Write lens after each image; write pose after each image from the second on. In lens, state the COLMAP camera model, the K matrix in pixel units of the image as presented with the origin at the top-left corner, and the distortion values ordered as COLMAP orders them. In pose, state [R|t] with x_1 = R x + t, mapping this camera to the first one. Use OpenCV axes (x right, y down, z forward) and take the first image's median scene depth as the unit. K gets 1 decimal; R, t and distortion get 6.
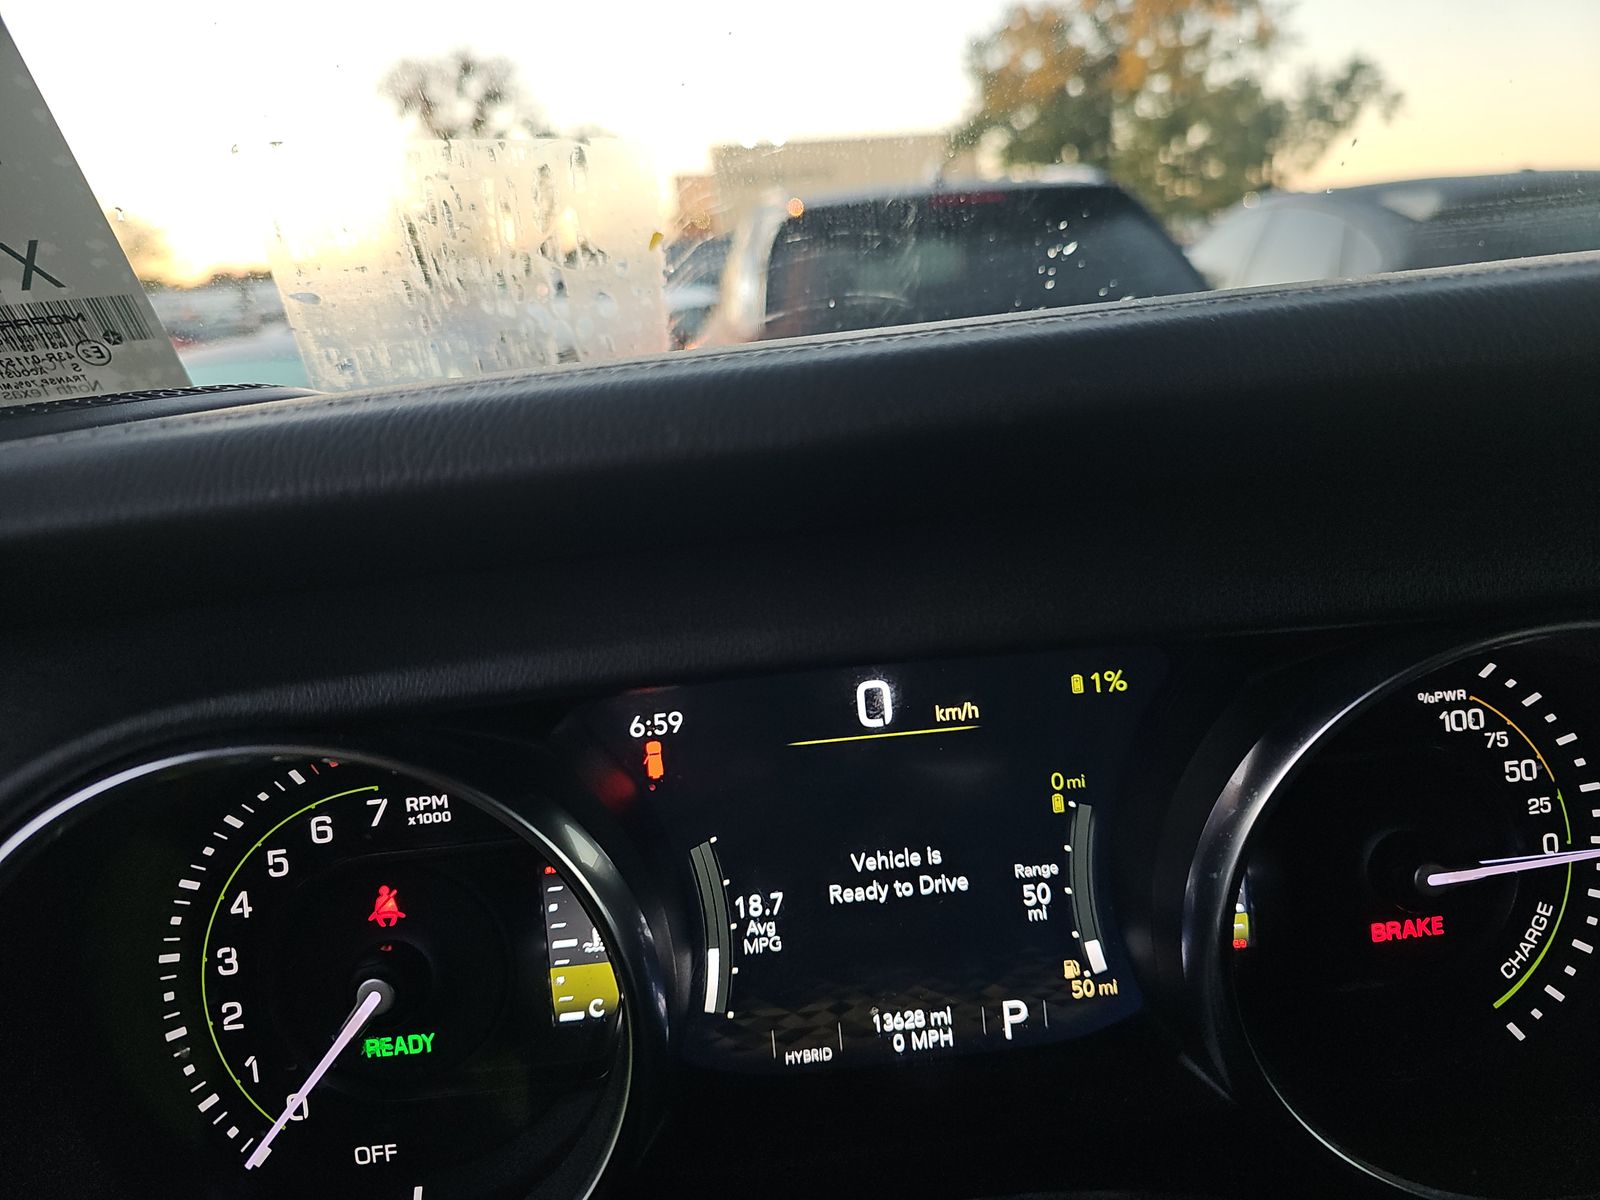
lens RADIAL K [[1071.9, 0, 799.8], [0, 1071.9, 628.8], [0, 0, 1]] dist [0.000712, -0.000087]
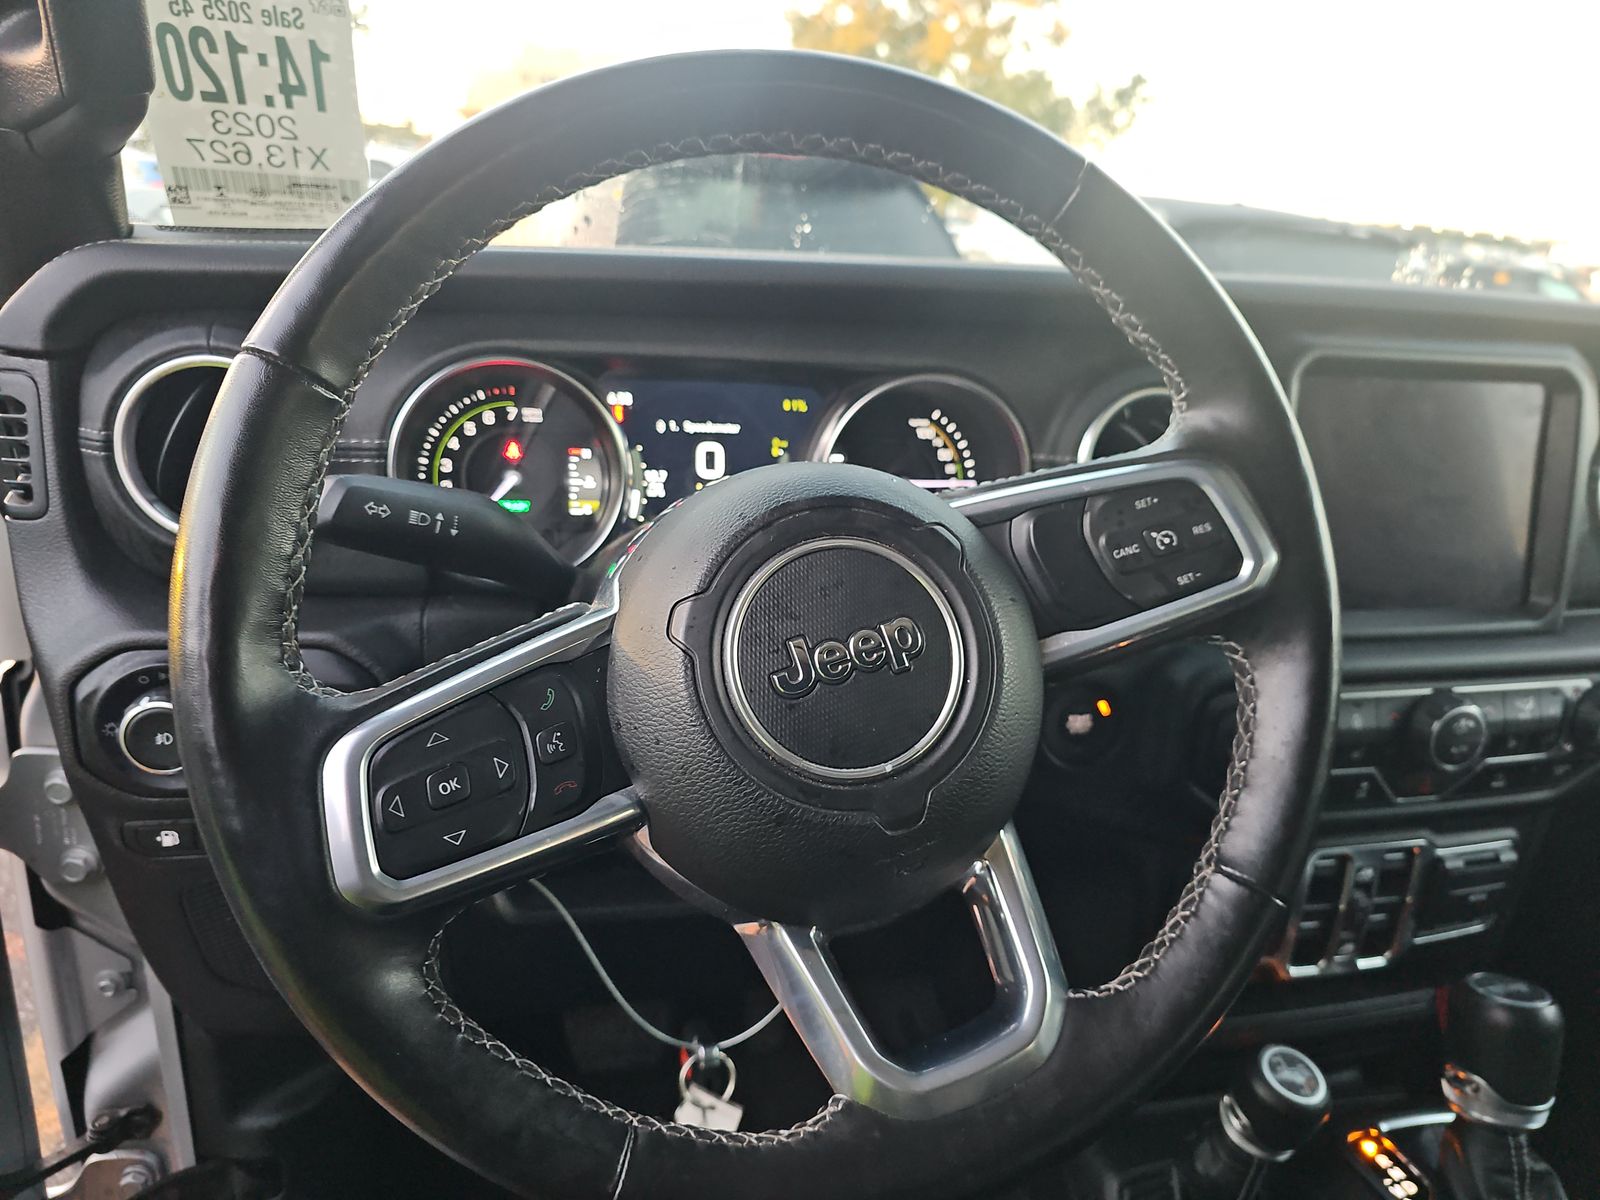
lens RADIAL K [[1104.0, 0, 801.3], [0, 1104.0, 622.8], [0, 0, 1]] dist [0.002274, -0.002261]
pose [[0.972569, 0.079794, 0.218499, -0.247090], [-0.089117, 0.995470, 0.033138, 0.491940], [-0.214865, -0.051701, 0.975274, -1.637994]]
